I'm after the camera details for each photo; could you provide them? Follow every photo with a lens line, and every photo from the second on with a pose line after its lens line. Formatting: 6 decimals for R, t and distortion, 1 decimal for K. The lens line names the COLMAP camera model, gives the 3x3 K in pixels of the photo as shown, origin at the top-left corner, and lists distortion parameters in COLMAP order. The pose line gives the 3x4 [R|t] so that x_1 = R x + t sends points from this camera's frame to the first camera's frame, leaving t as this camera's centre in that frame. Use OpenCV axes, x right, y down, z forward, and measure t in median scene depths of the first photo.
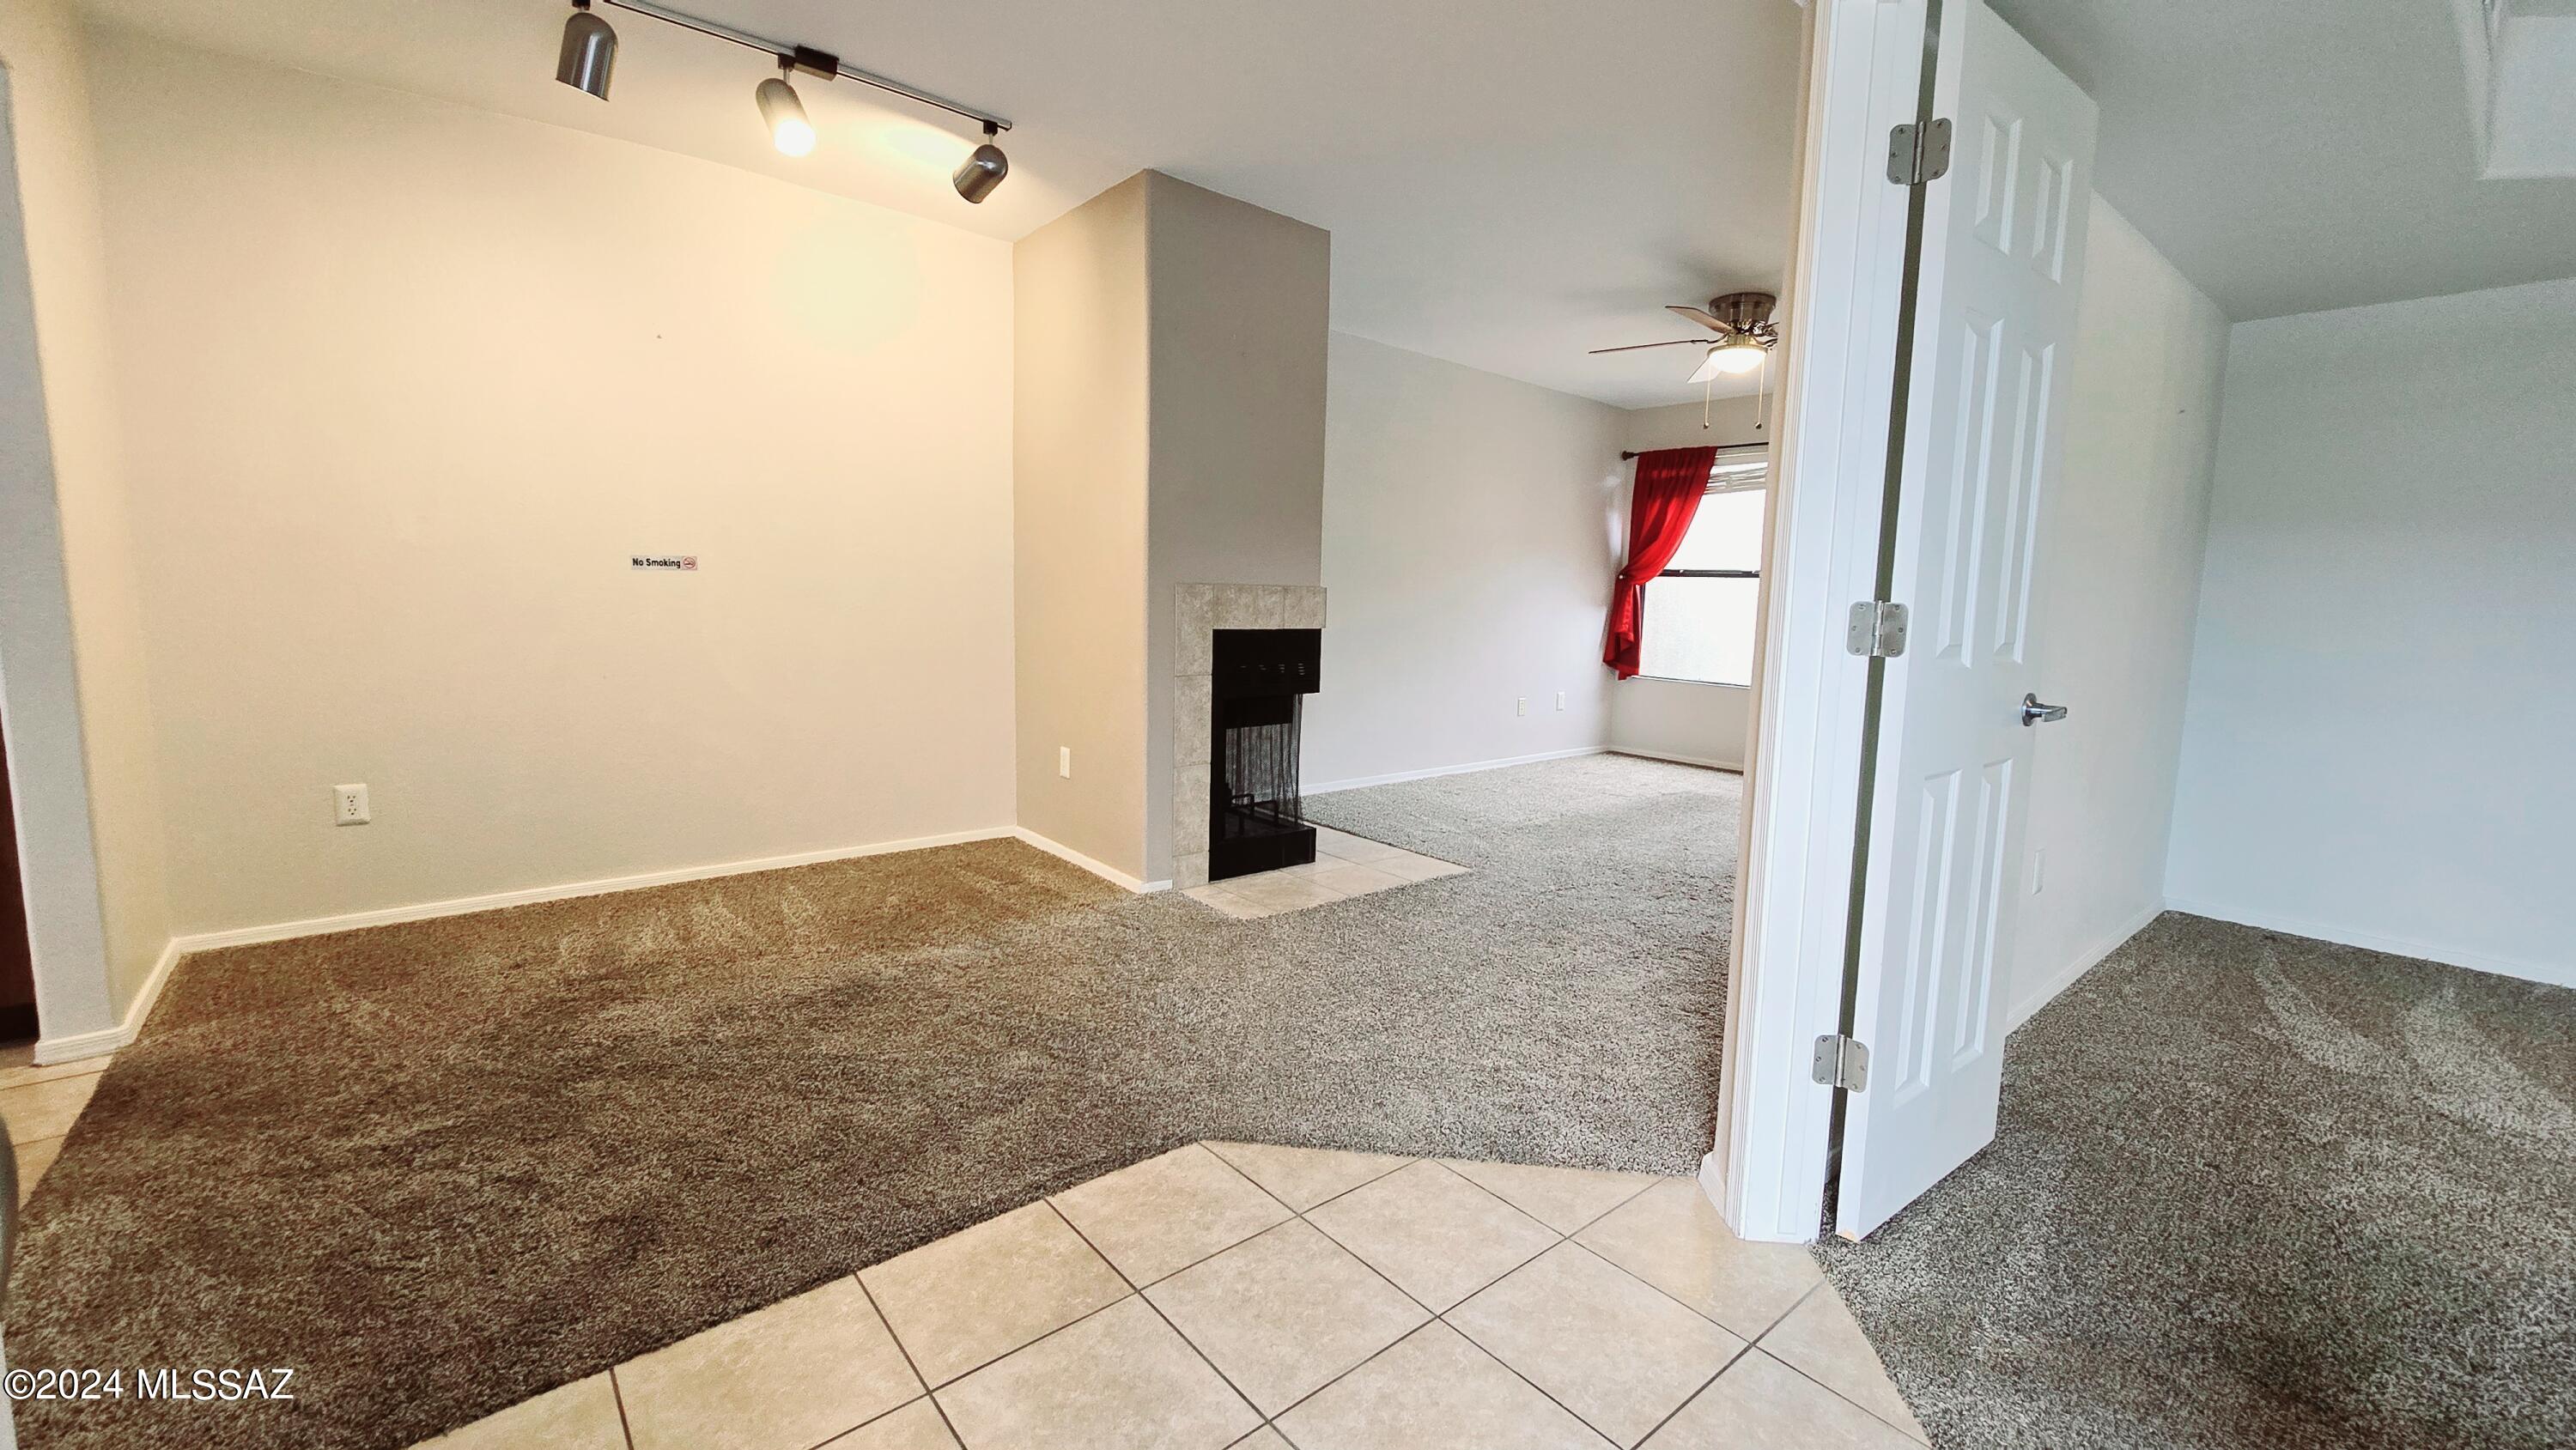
lens RADIAL K [[1050.2, 0, 1295.9], [0, 1050.2, 720.2], [0, 0, 1]] dist [-0.001753, -0.001023]
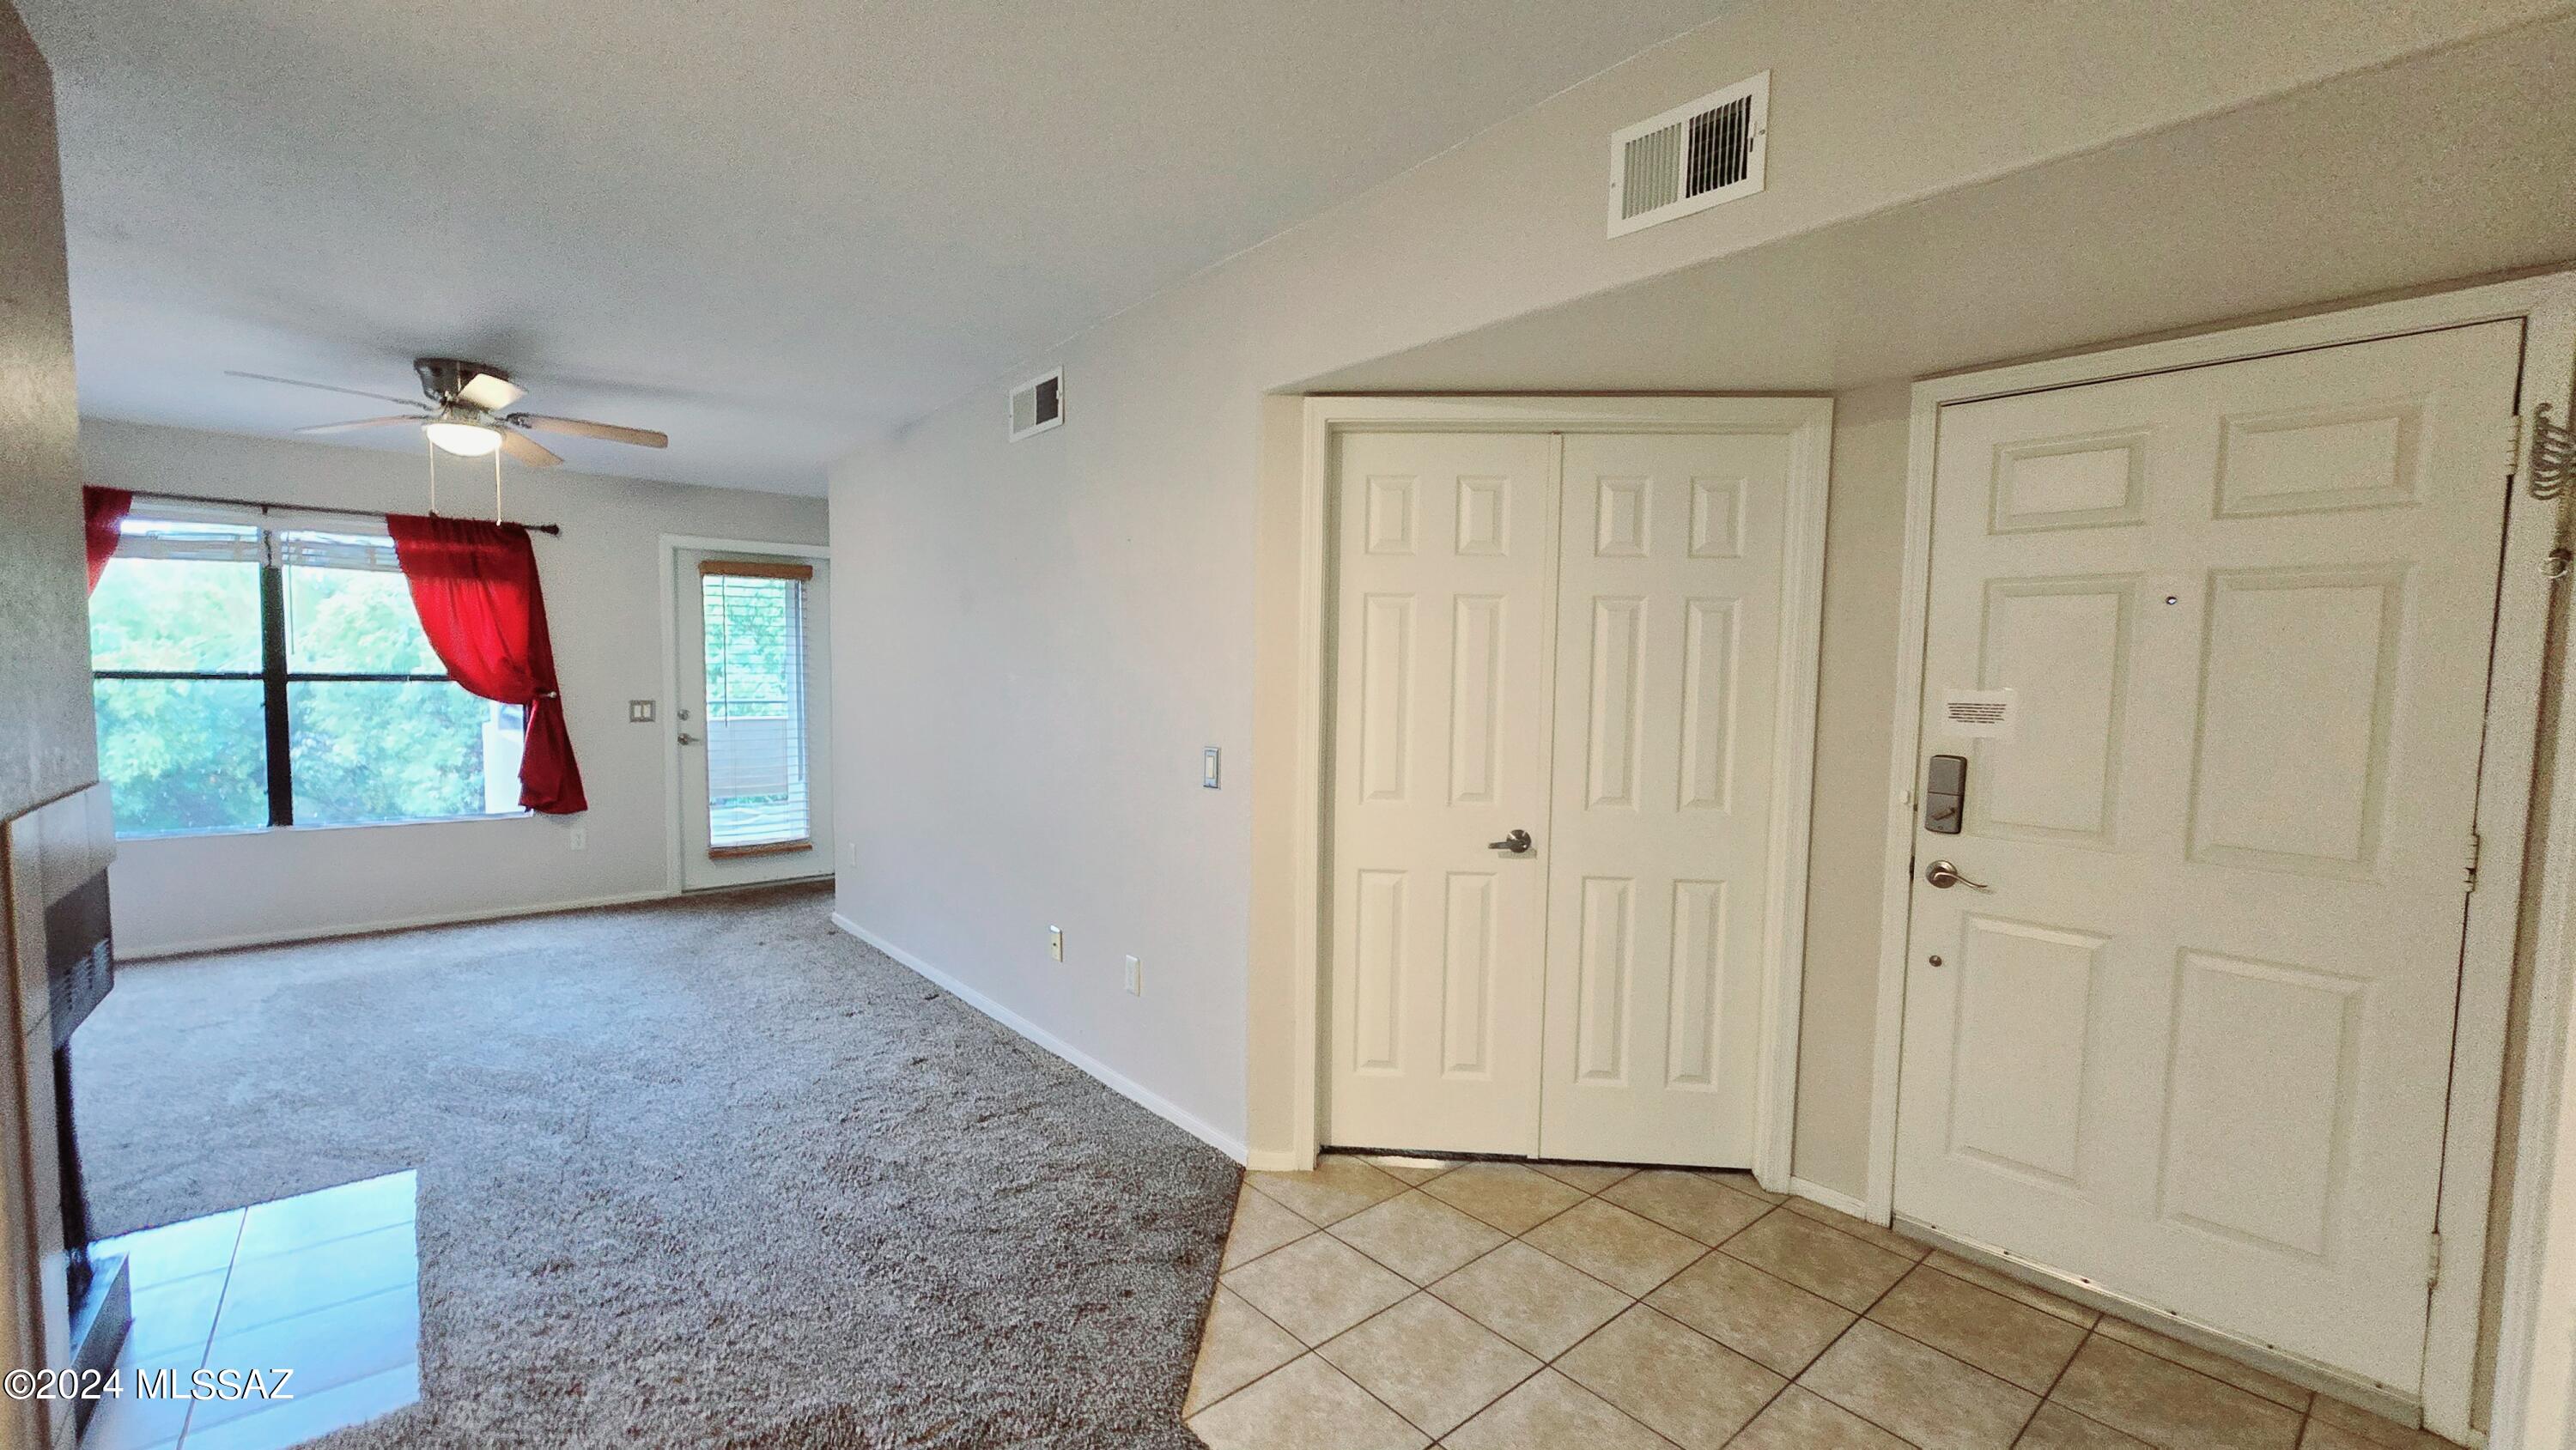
lens RADIAL K [[1050.2, 0, 1286.8], [0, 1050.2, 744.8], [0, 0, 1]] dist [-0.001753, -0.001023]
pose [[-0.009437, -0.095978, 0.995339, -0.478435], [0.107061, 0.989565, 0.096436, -0.130451], [-0.994208, 0.107472, 0.000937, 0.428842]]
